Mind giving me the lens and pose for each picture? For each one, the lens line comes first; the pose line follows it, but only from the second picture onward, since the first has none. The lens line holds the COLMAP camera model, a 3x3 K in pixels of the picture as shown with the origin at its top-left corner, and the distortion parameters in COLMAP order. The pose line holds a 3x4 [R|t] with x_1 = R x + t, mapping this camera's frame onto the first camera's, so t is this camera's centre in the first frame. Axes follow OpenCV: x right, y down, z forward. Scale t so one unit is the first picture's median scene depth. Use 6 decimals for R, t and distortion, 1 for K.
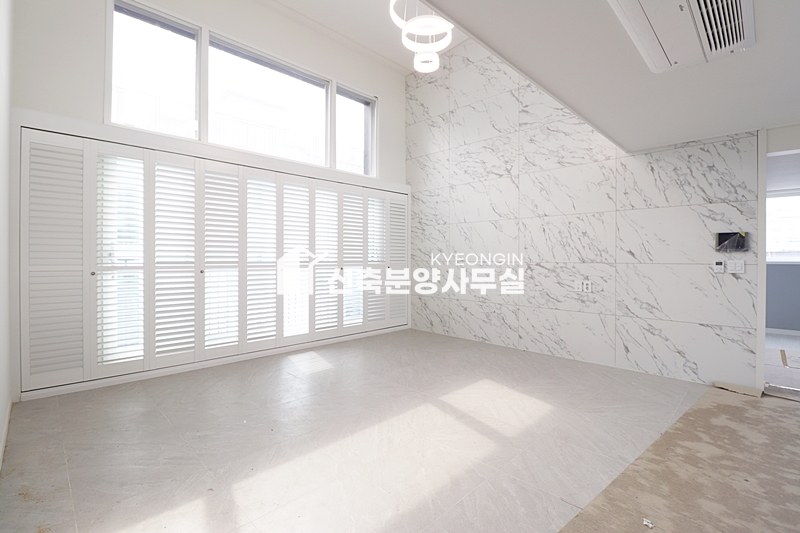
lens RADIAL K [[370.9, 0, 400.0], [0, 370.9, 261.5], [0, 0, 1]] dist [-0.000131, -0.000004]
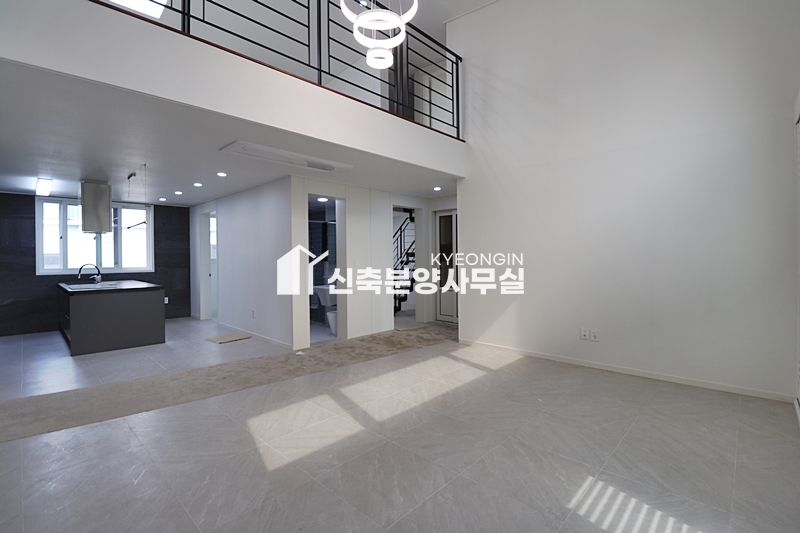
lens RADIAL K [[370.9, 0, 399.9], [0, 370.9, 261.9], [0, 0, 1]] dist [-0.000131, -0.000004]
pose [[-0.999721, 0.006330, -0.022753, 0.046782], [0.005924, 0.999823, 0.017863, -0.029141], [0.022862, 0.017724, -0.999582, 2.079267]]
